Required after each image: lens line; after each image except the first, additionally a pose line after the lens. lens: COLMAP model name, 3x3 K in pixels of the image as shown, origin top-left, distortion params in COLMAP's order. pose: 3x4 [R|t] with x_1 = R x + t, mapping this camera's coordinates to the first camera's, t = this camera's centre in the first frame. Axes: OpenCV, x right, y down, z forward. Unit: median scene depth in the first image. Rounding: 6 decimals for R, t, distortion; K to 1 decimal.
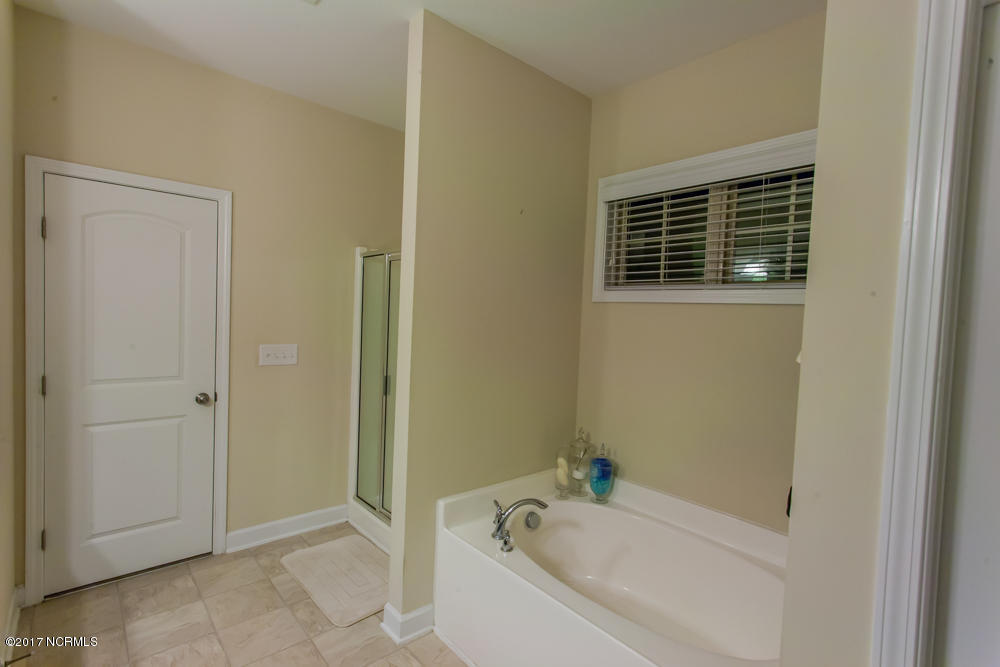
lens RADIAL K [[473.6, 0, 498.0], [0, 473.6, 332.1], [0, 0, 1]] dist [0.000841, 0.007347]
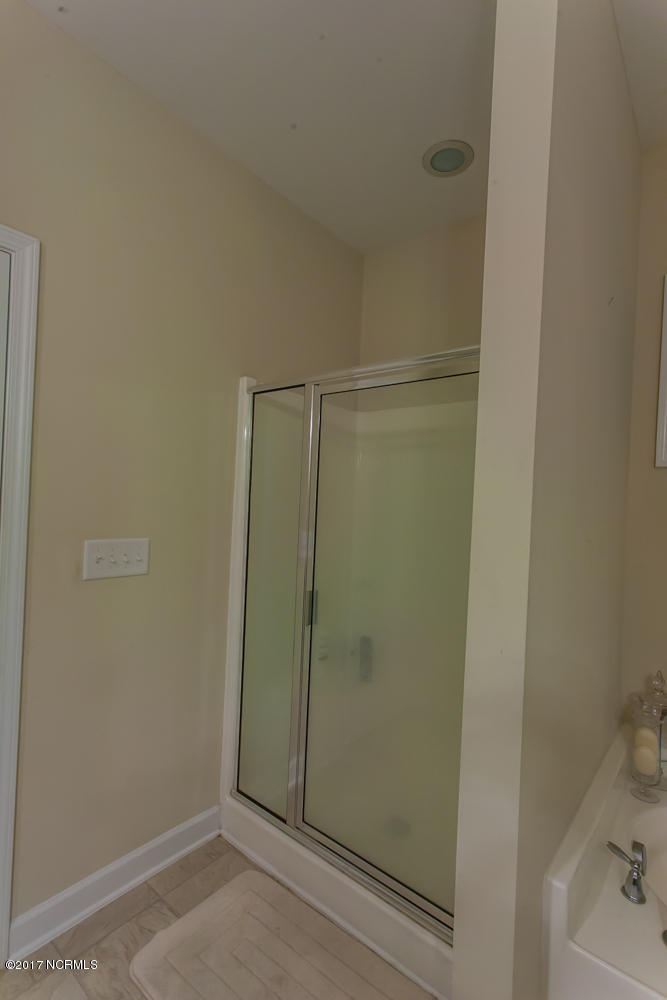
lens RADIAL K [[484.3, 0, 332.8], [0, 484.3, 502.1], [0, 0, 1]] dist [0.021147, 0.000880]
pose [[0.986826, 0.002290, 0.161768, -0.333940], [0.002051, 0.999642, -0.026659, -0.001557], [-0.161772, 0.026640, 0.986469, 0.434094]]
